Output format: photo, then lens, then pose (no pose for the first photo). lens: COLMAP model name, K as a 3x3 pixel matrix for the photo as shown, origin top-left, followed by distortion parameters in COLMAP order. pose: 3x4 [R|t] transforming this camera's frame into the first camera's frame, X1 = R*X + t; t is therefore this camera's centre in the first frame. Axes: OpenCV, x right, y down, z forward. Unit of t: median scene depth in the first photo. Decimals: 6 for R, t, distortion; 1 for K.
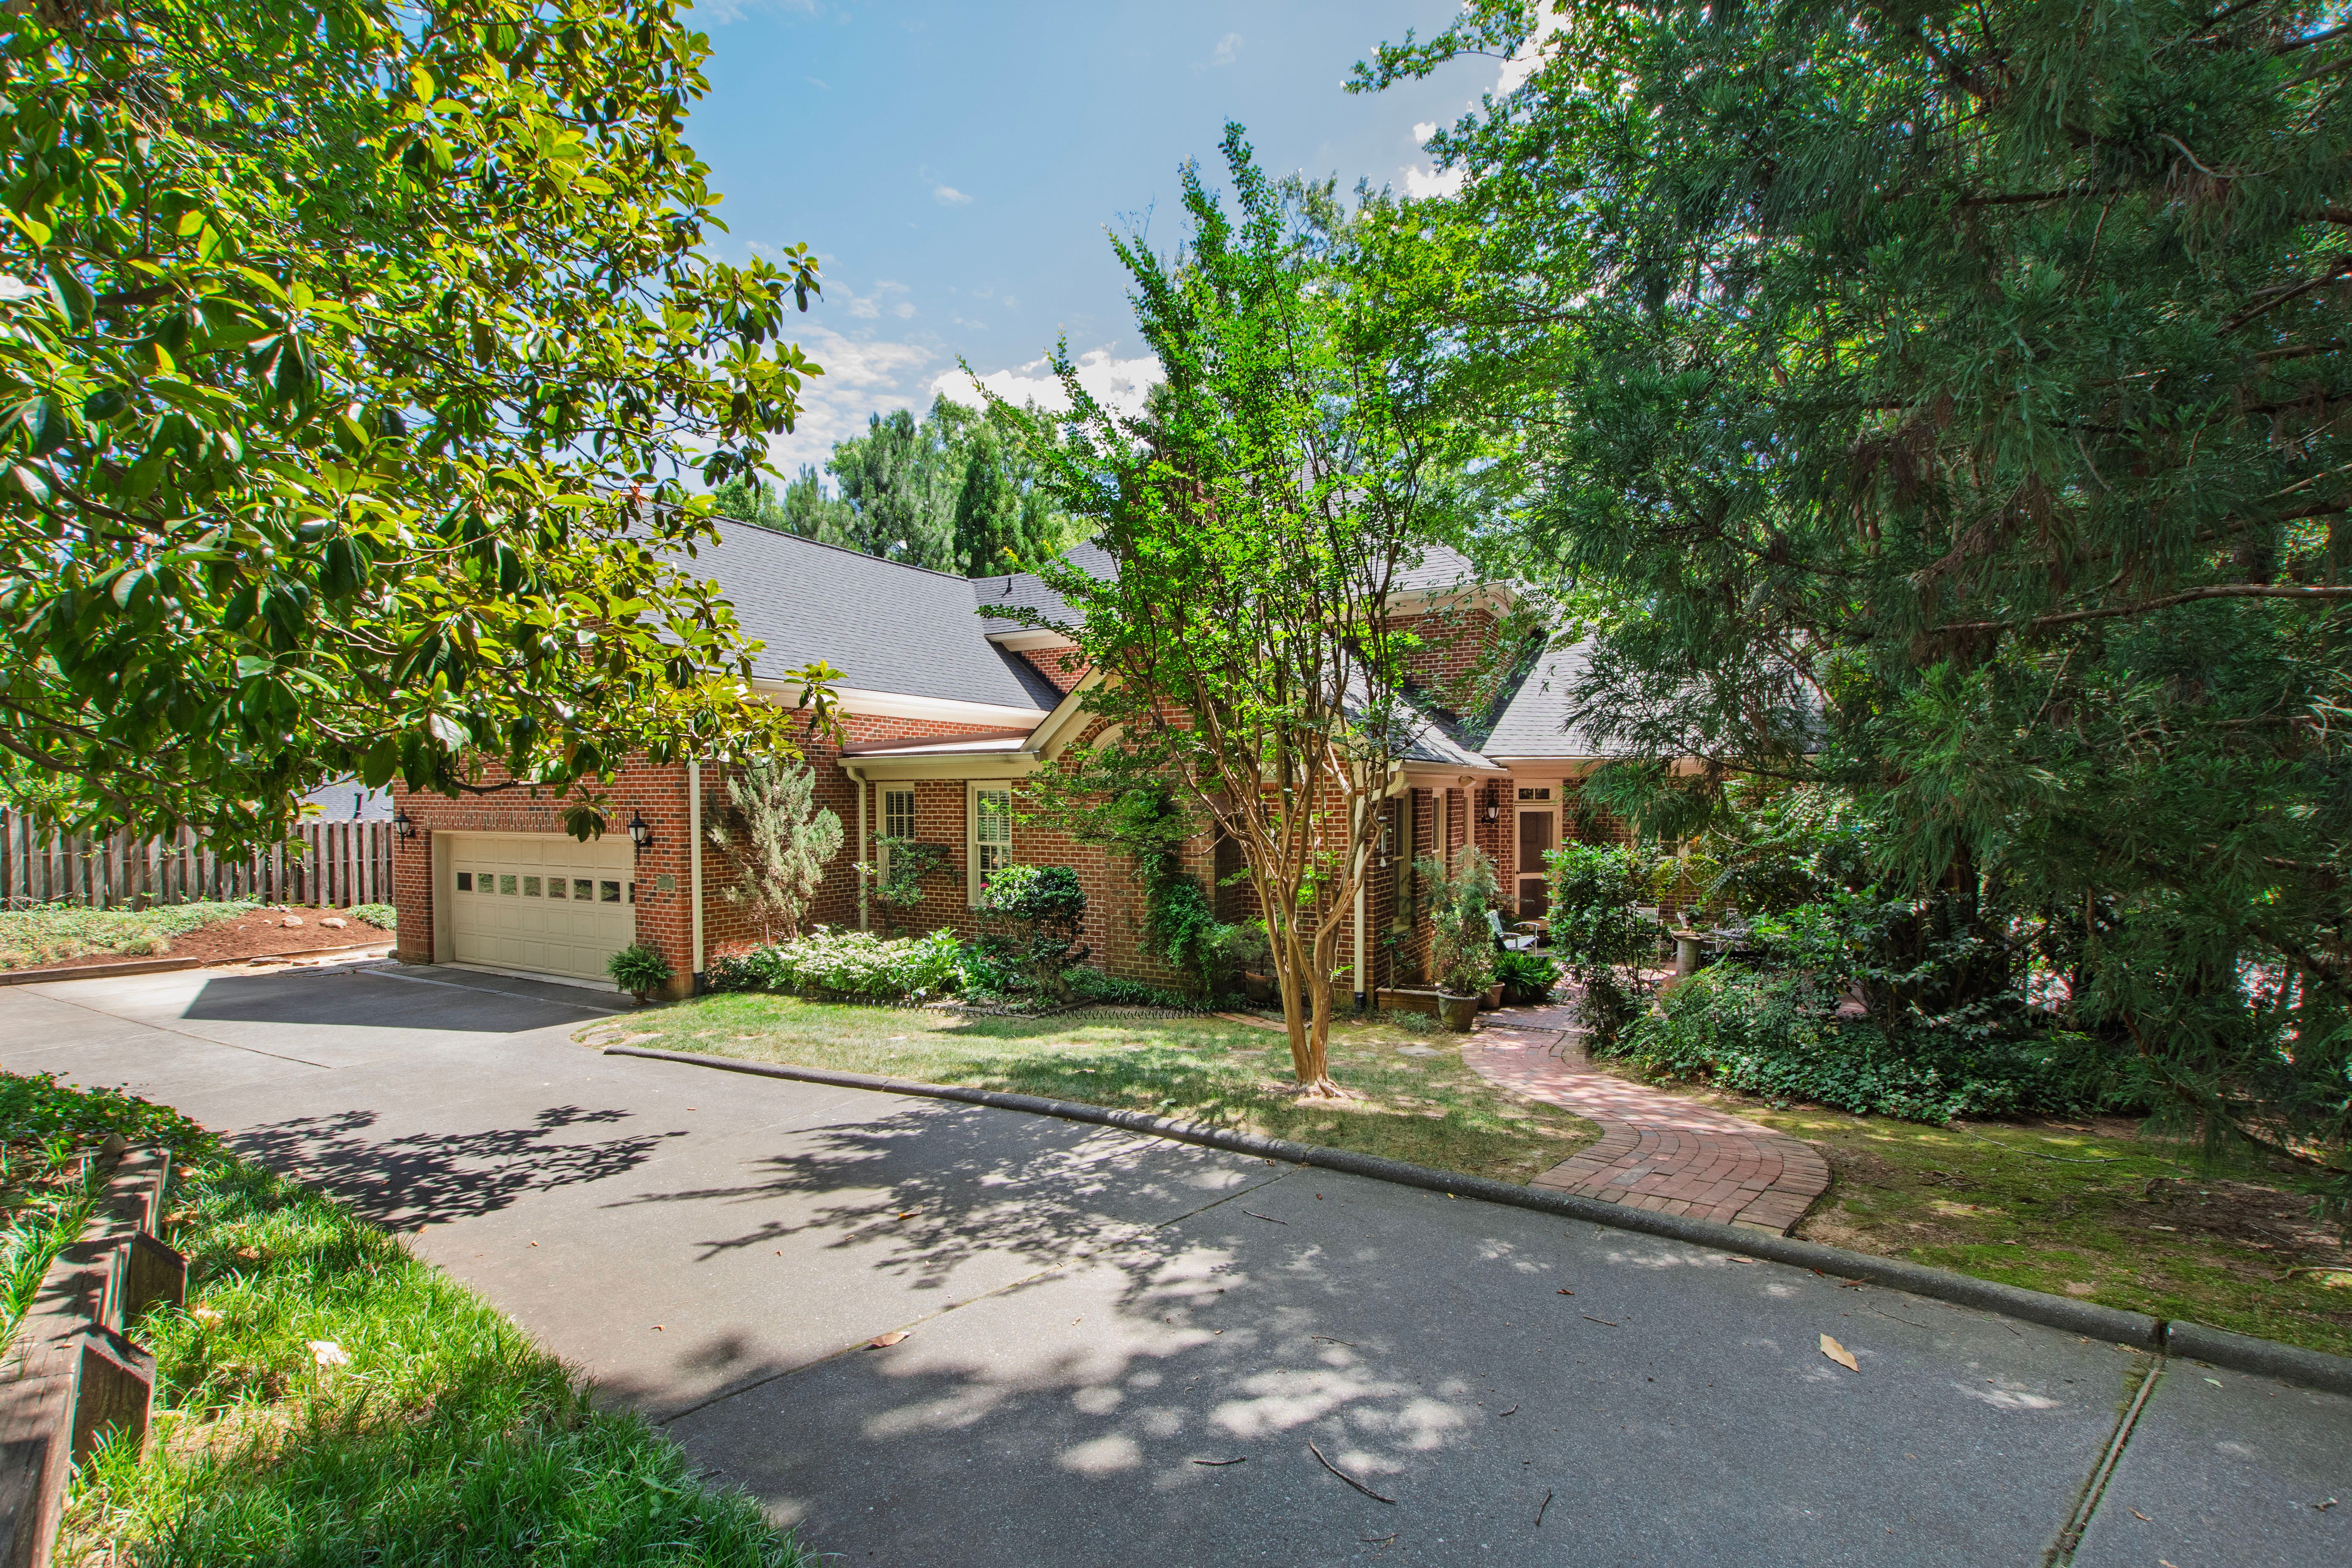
lens RADIAL K [[1045.2, 0, 1193.9], [0, 1045.2, 816.1], [0, 0, 1]] dist [-0.002704, -0.000636]
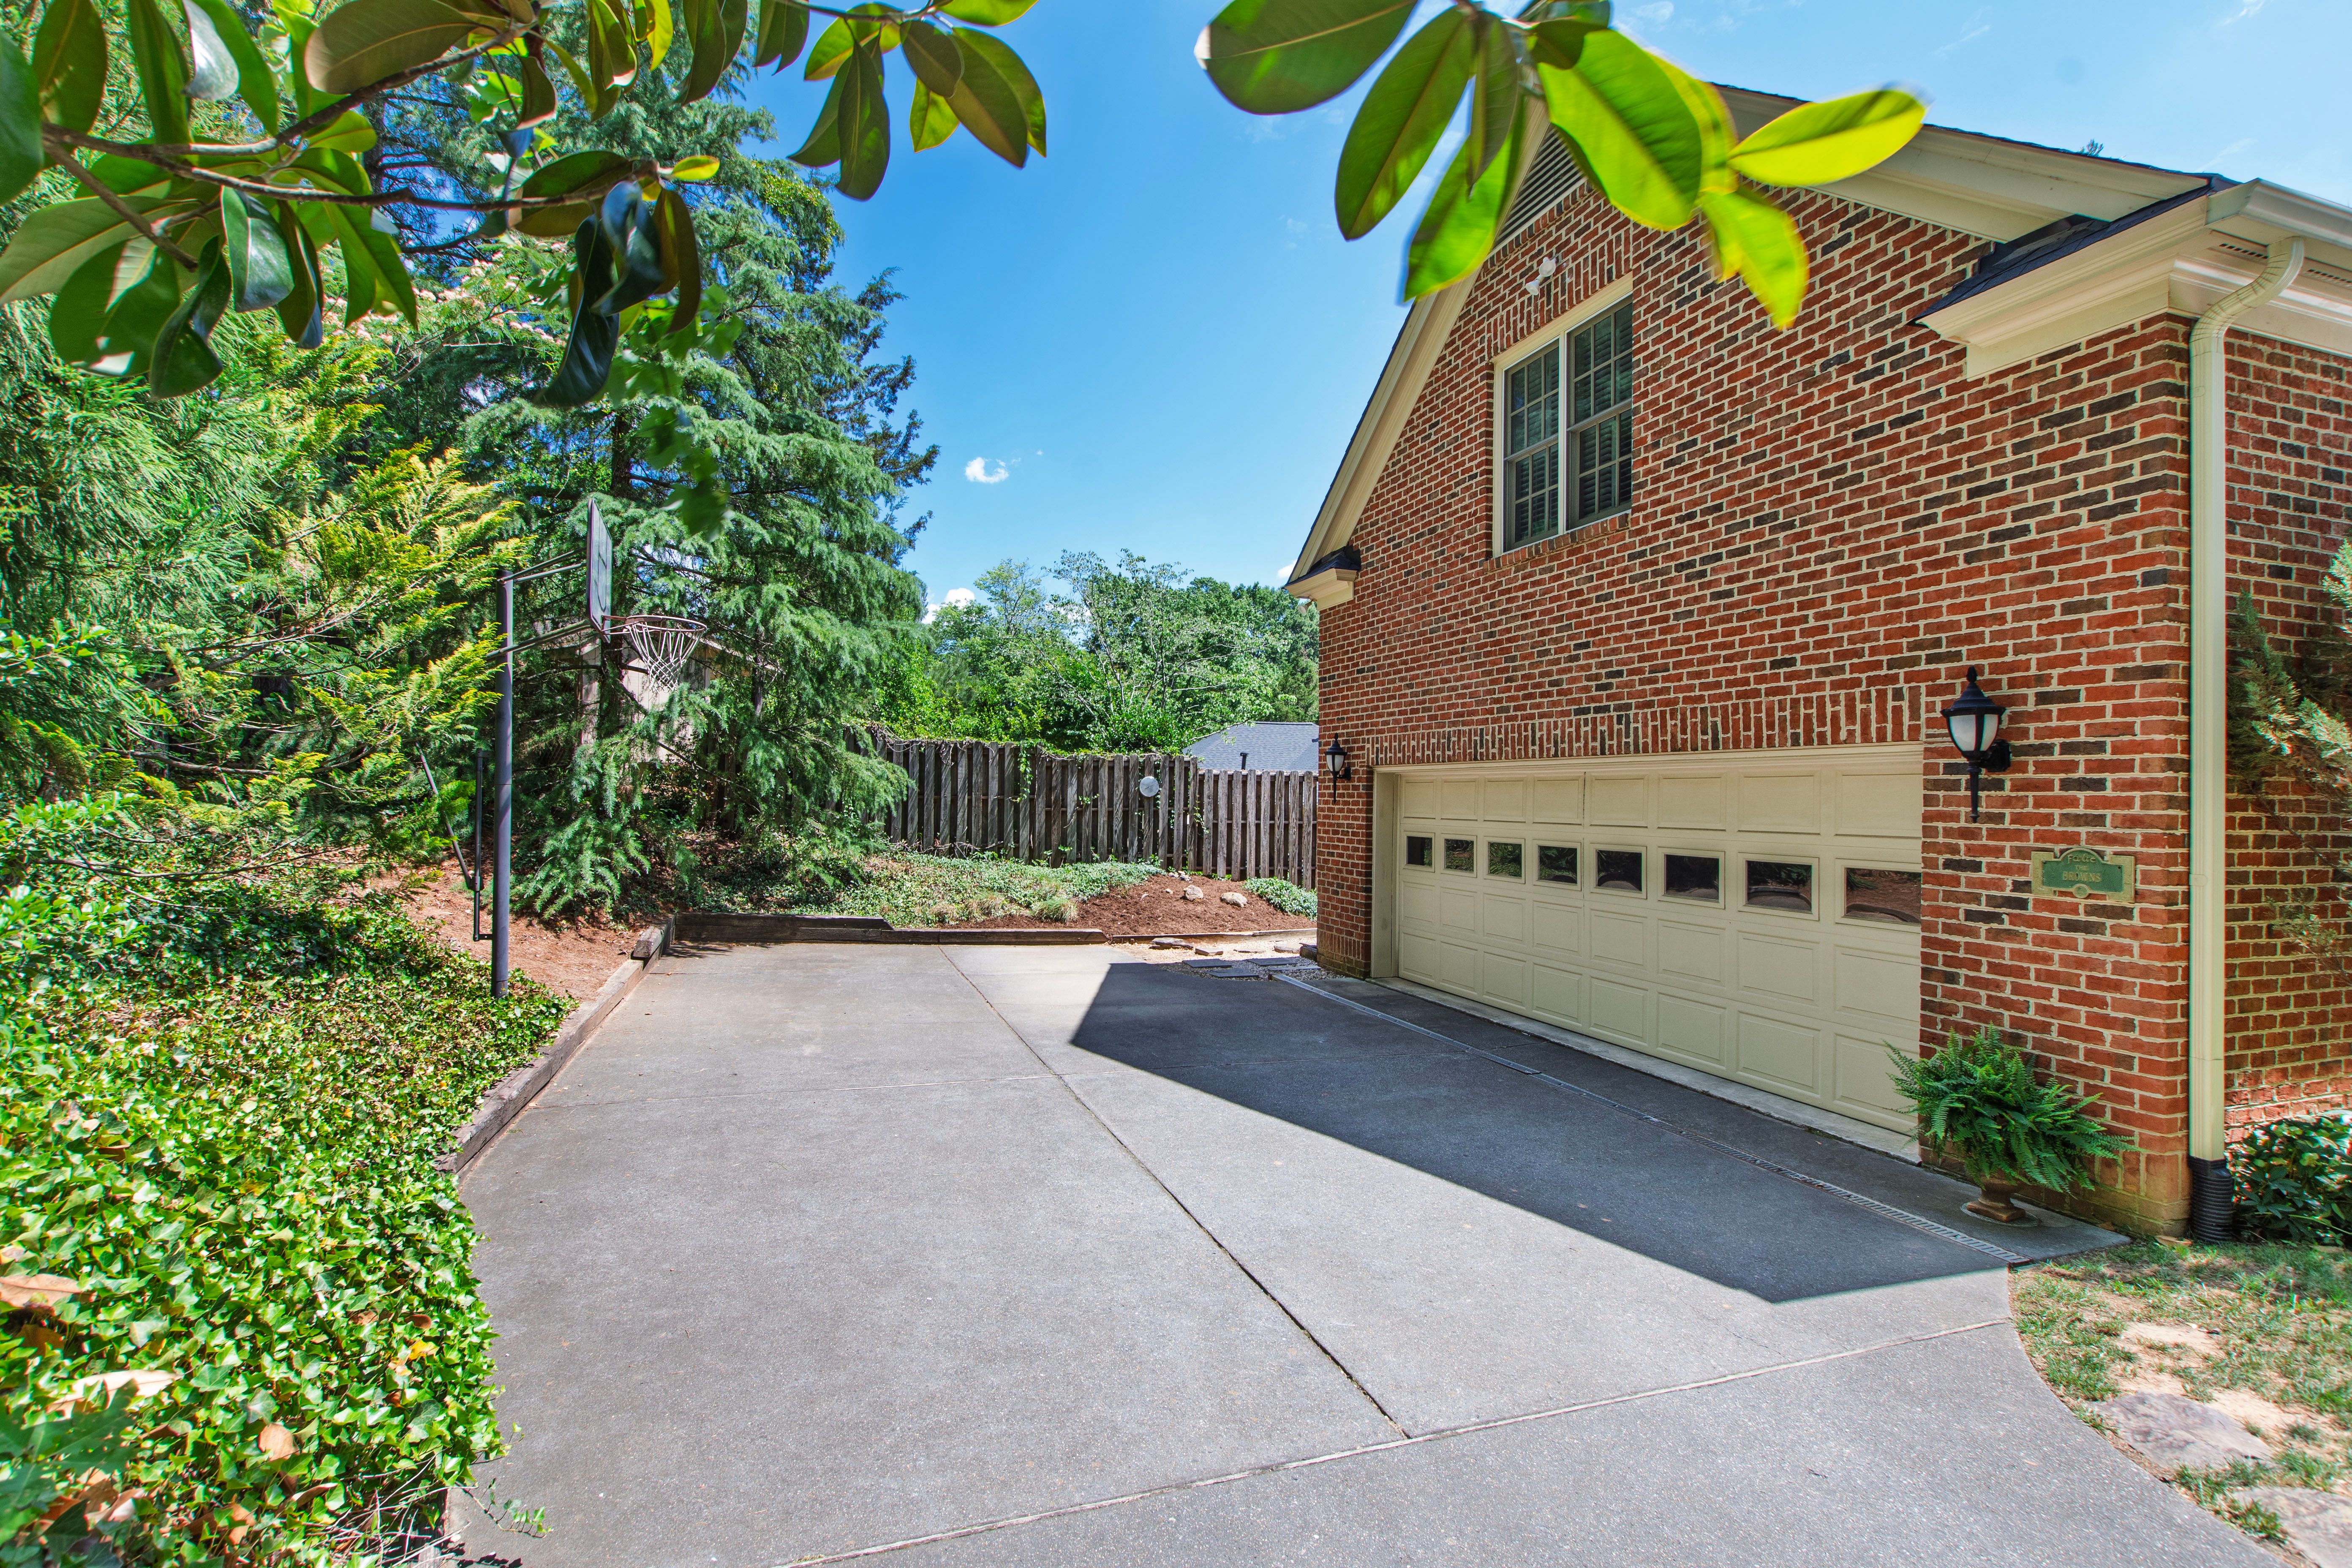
lens RADIAL K [[1045.2, 0, 1161.7], [0, 1045.2, 794.3], [0, 0, 1]] dist [-0.002704, -0.000636]
pose [[0.750269, 0.016328, -0.660931, -0.444442], [-0.033101, 0.999369, -0.012887, 0.046025], [0.660304, 0.031546, 0.750336, 0.479368]]
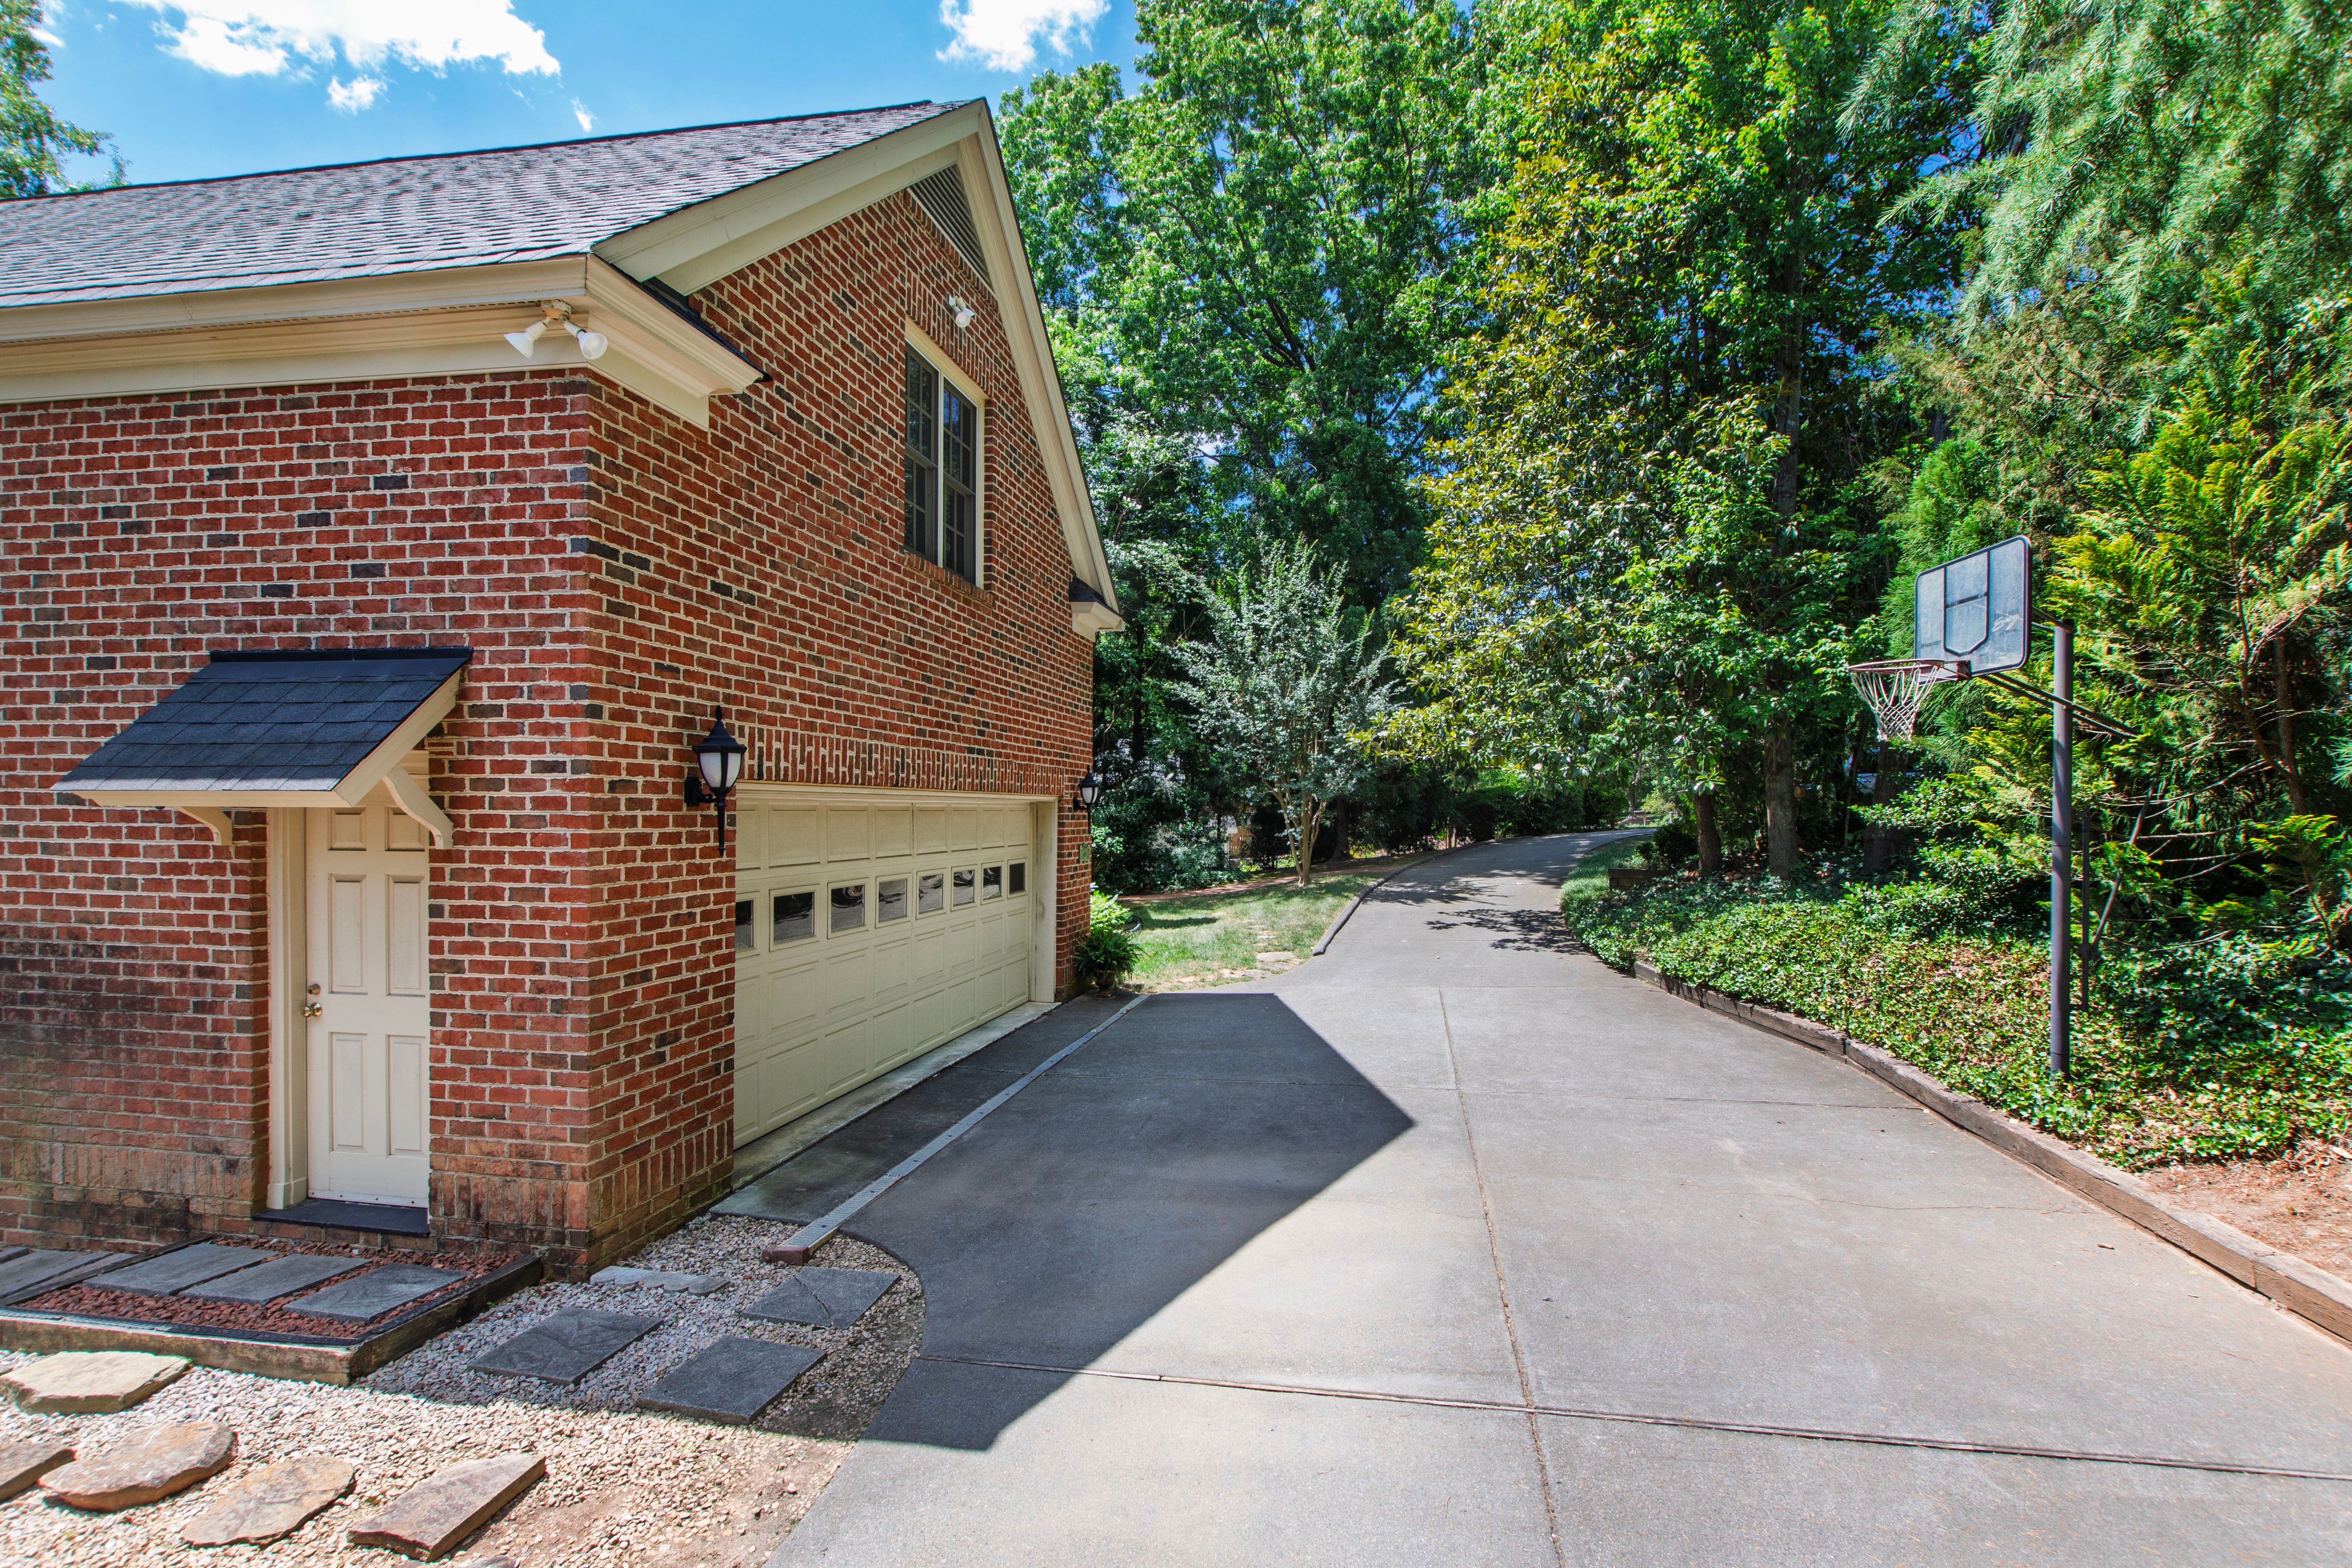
lens RADIAL K [[1045.2, 0, 1180.2], [0, 1045.2, 798.4], [0, 0, 1]] dist [-0.002704, -0.000636]
pose [[-0.295793, 0.015173, 0.955132, -1.198342], [0.013878, 0.999837, -0.011586, 0.026928], [-0.955151, 0.009828, -0.295955, 1.052841]]
